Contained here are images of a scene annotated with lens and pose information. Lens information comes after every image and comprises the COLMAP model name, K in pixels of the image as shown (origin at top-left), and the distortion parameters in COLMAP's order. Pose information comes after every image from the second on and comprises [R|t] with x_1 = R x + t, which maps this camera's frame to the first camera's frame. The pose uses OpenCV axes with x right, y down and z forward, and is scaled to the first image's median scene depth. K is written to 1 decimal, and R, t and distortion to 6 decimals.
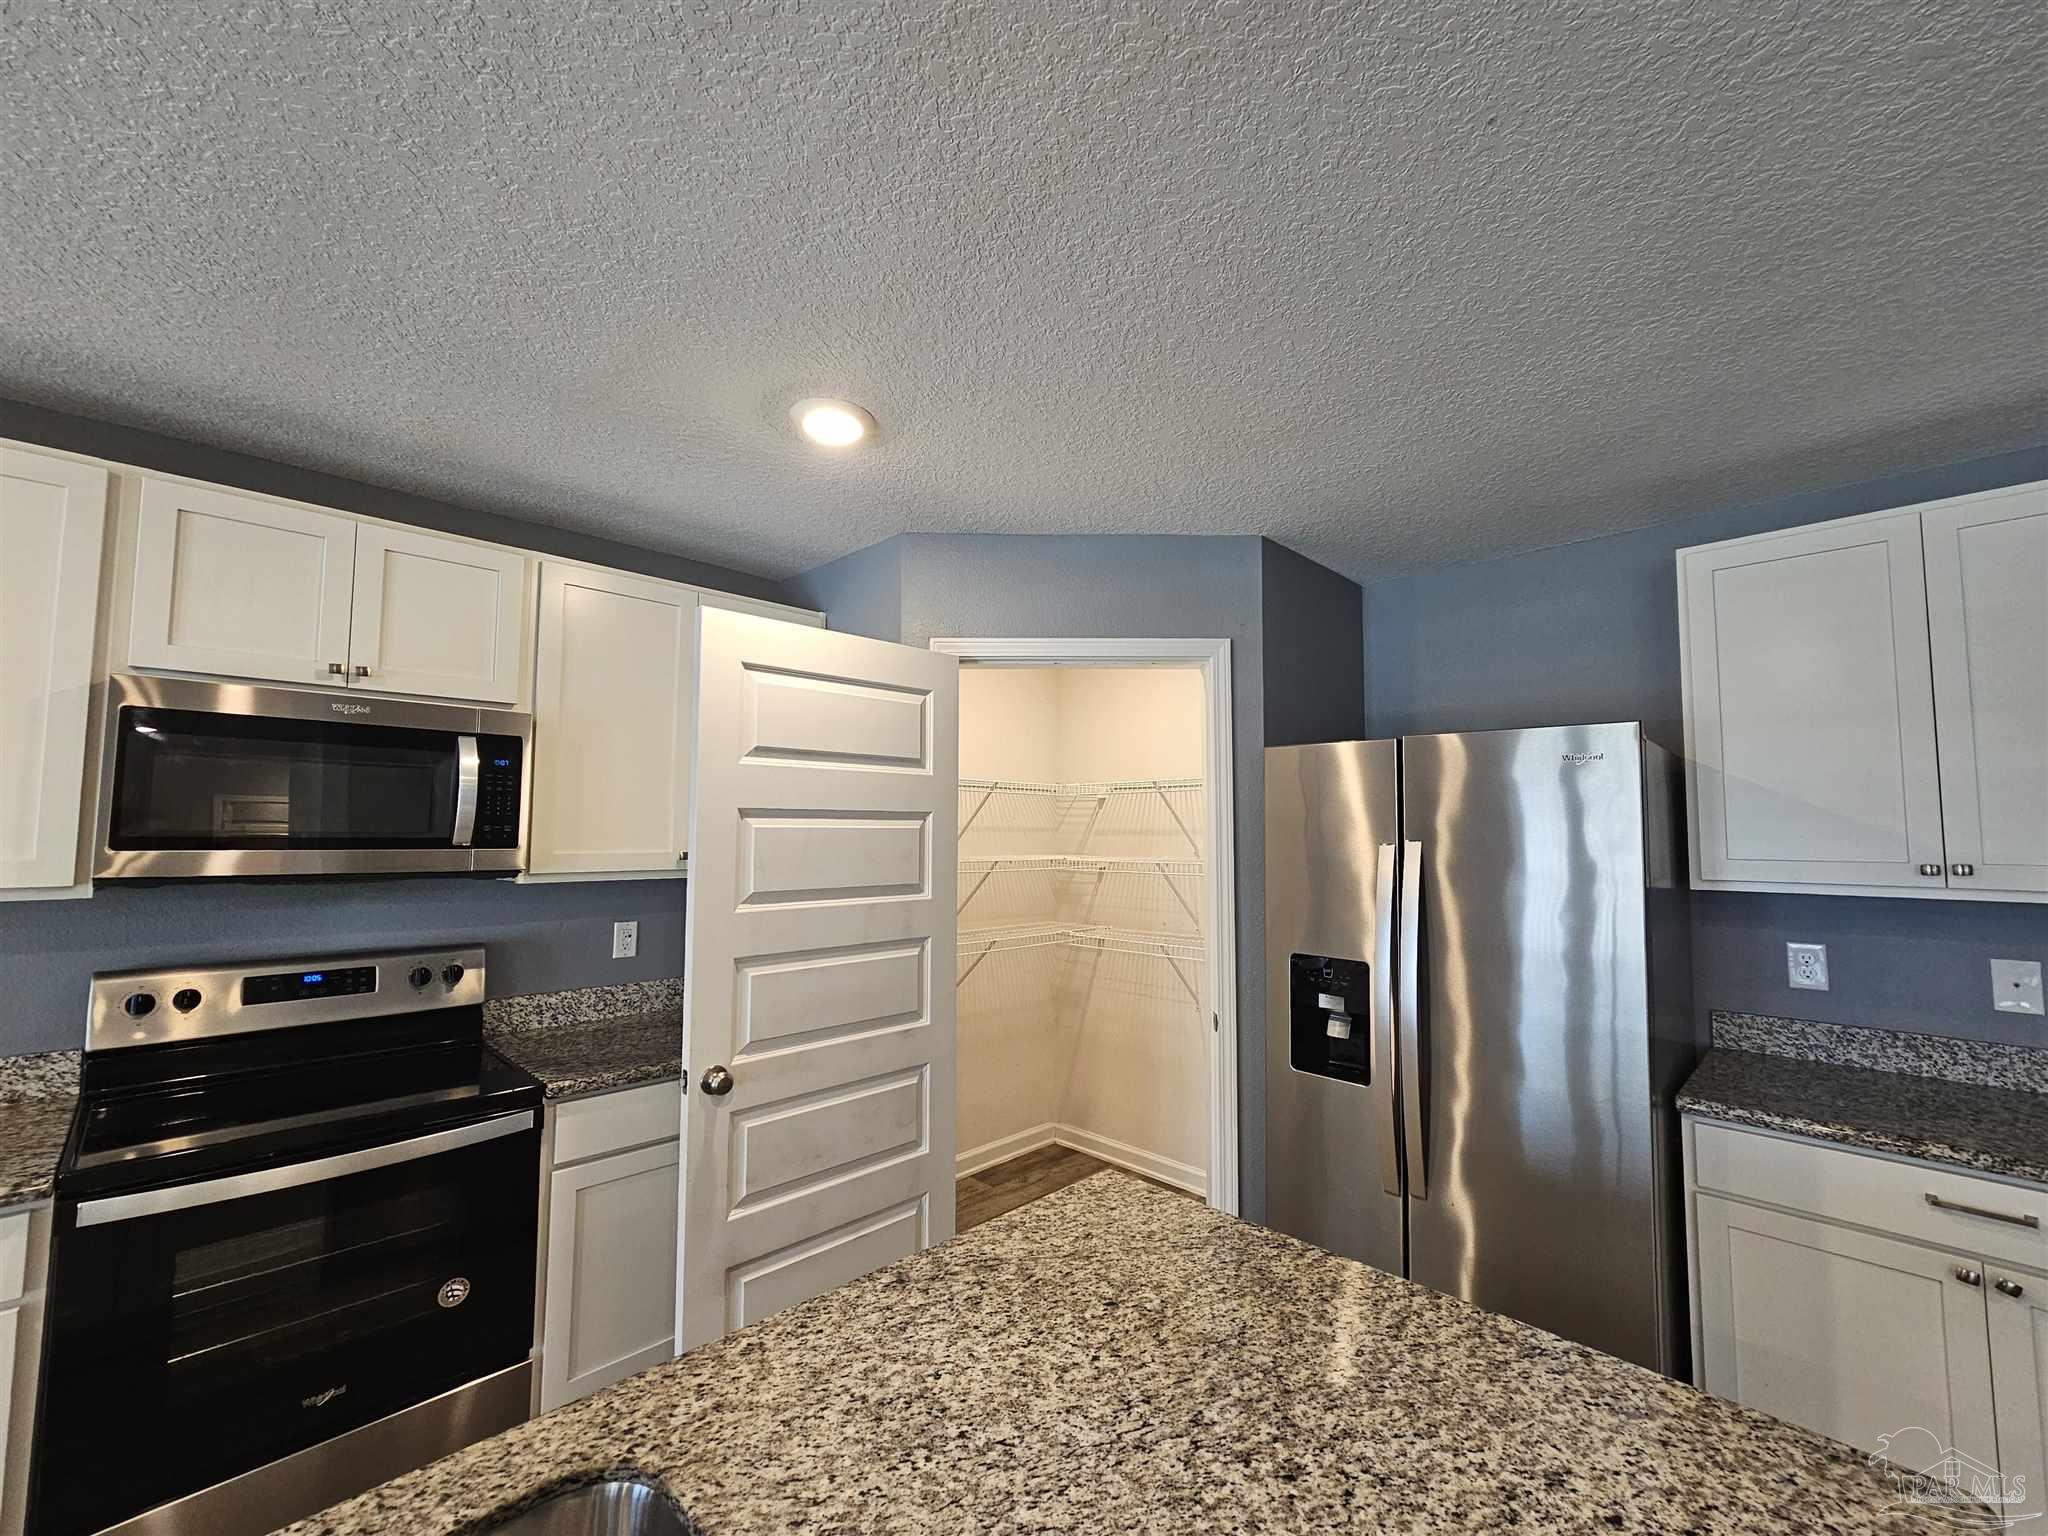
lens RADIAL K [[842.6, 0, 1032.2], [0, 842.6, 772.0], [0, 0, 1]] dist [-0.006105, 0.003215]
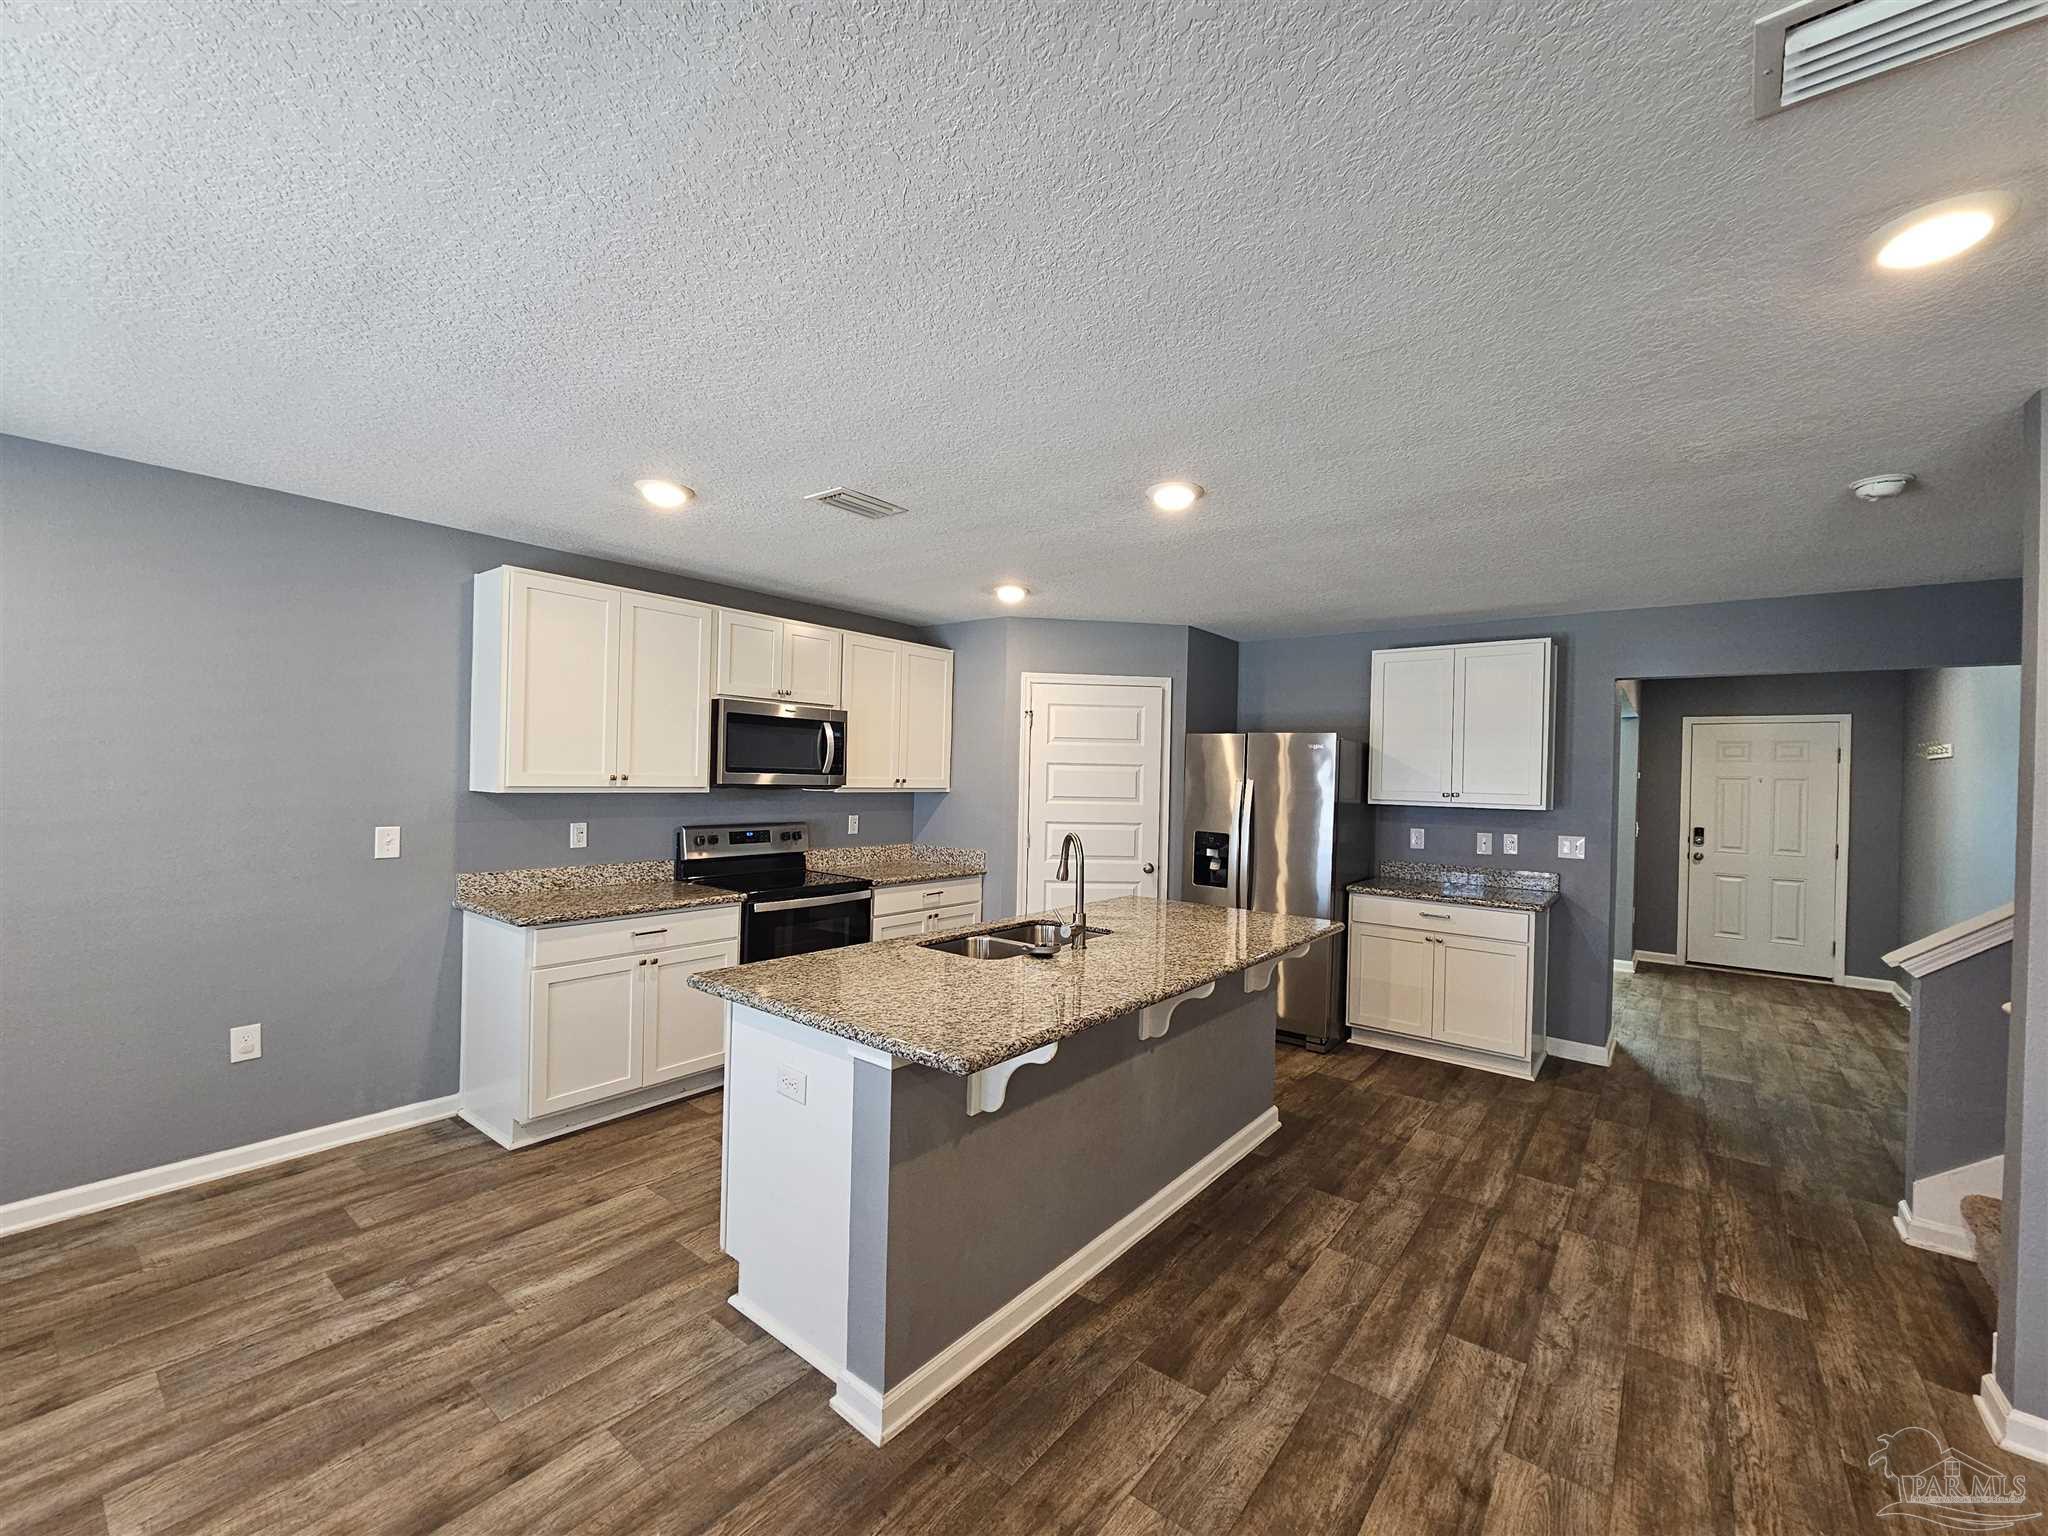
lens RADIAL K [[842.6, 0, 1027.0], [0, 842.6, 776.7], [0, 0, 1]] dist [-0.006105, 0.003215]
pose [[0.992683, 0.019914, 0.119095, -0.417834], [-0.029222, 0.996608, 0.076930, -0.083176], [-0.117159, -0.079847, 0.989898, -1.181225]]
